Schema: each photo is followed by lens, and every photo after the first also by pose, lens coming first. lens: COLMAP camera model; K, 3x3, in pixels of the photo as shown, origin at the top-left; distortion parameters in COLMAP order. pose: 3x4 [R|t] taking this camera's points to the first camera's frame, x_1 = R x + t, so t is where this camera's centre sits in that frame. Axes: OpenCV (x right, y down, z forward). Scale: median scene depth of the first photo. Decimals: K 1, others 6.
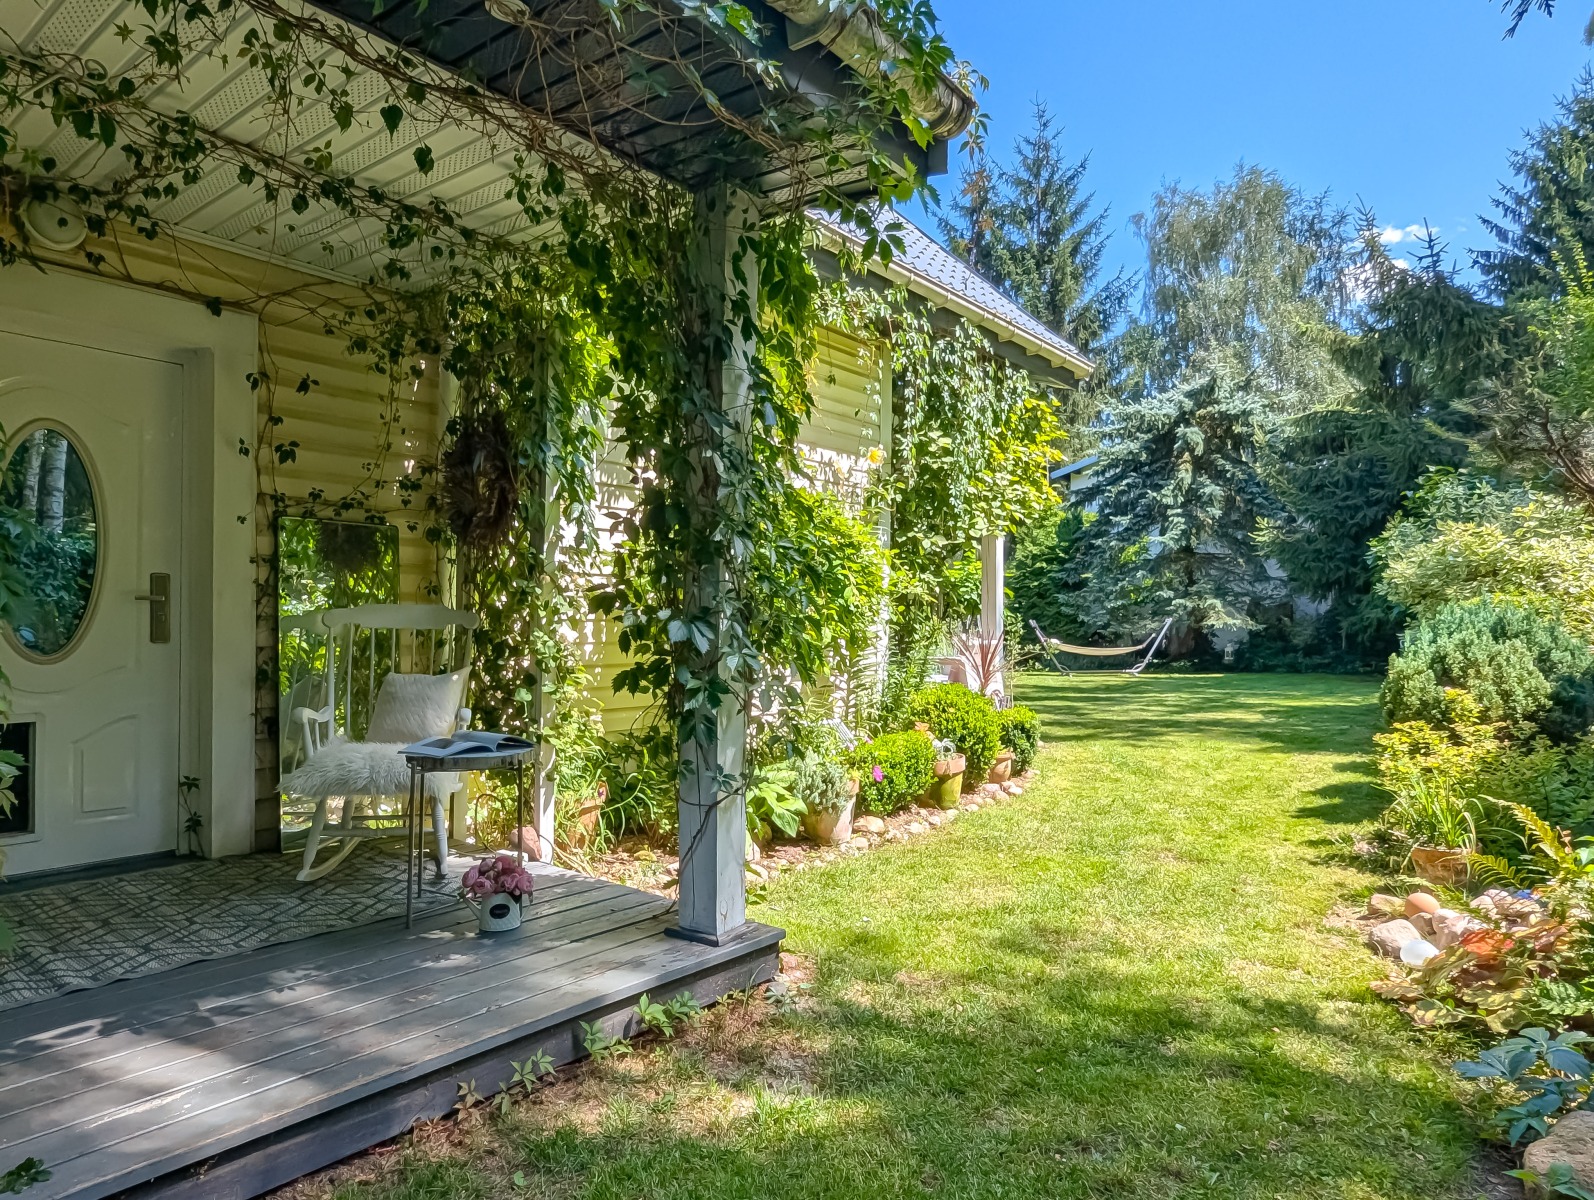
lens RADIAL K [[977.0, 0, 797.0], [0, 977.0, 600.0], [0, 0, 1]] dist [0.004268, -0.000404]
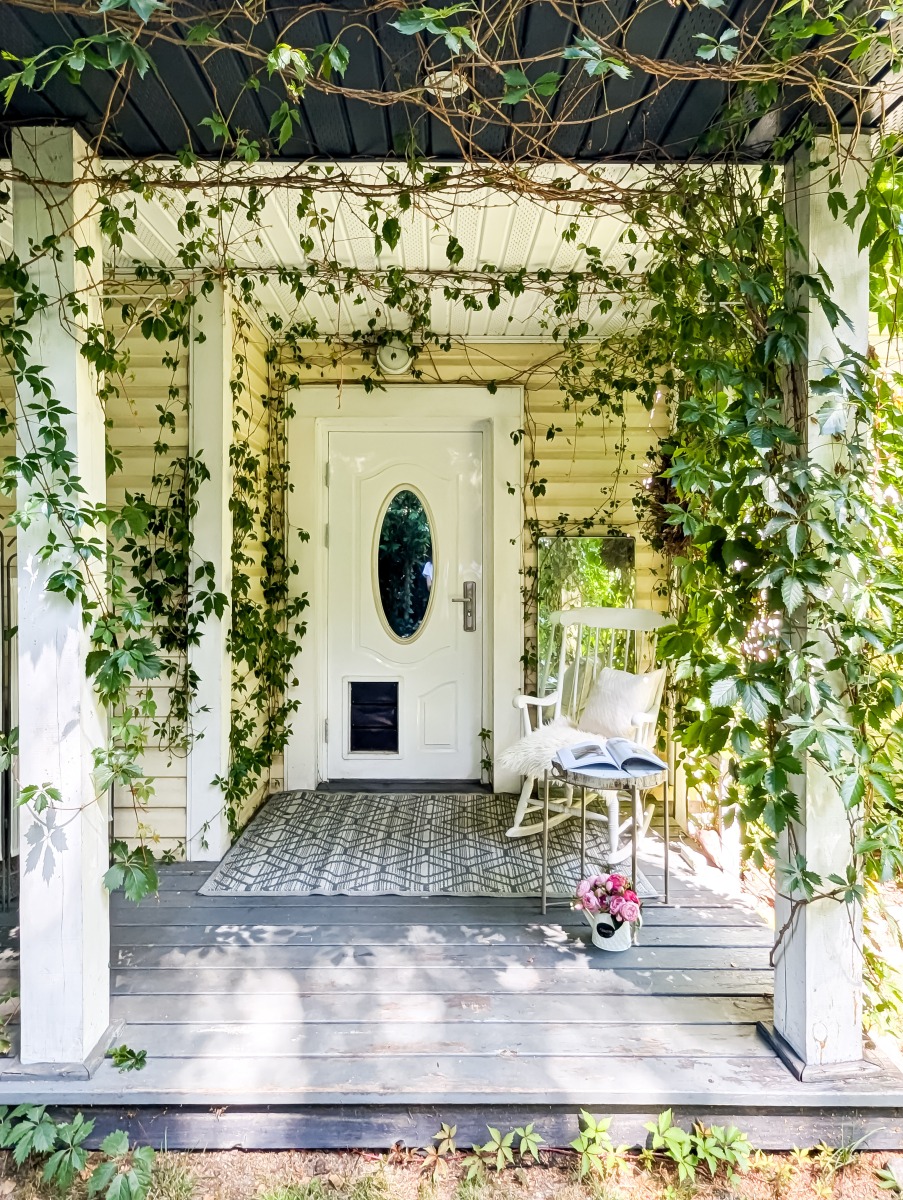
lens RADIAL K [[748.2, 0, 448.2], [0, 748.2, 550.0], [0, 0, 1]] dist [0.005322, -0.000119]
pose [[0.634022, -0.018346, -0.773097, 0.171342], [0.023062, 0.999722, -0.004810, -0.069829], [0.772971, -0.014779, 0.634269, 0.291585]]
